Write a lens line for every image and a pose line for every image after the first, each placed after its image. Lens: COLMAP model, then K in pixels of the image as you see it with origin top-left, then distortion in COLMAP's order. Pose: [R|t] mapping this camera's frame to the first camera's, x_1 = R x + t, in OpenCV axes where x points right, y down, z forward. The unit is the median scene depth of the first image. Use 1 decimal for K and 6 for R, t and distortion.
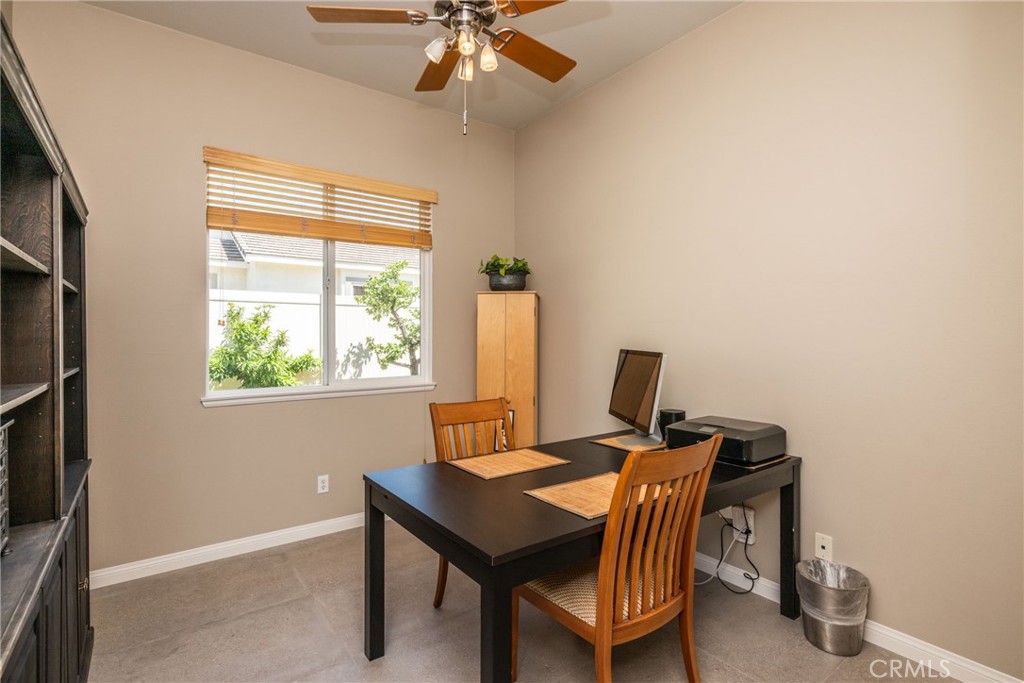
lens RADIAL K [[494.8, 0, 512.1], [0, 494.8, 338.5], [0, 0, 1]] dist [-0.000194, 0.000109]
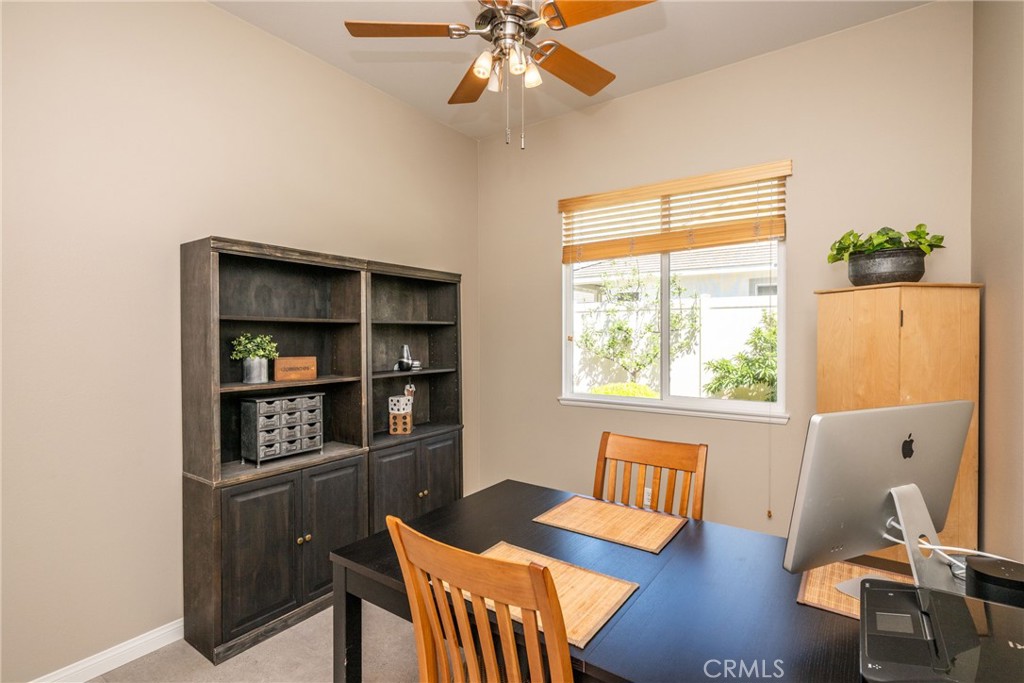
lens RADIAL K [[494.8, 0, 513.6], [0, 494.8, 342.4], [0, 0, 1]] dist [-0.000194, 0.000109]
pose [[0.324517, 0.011072, -0.945815, 0.465187], [-0.007999, 0.999928, 0.008961, -0.027380], [0.945846, 0.004657, 0.324582, 0.401408]]
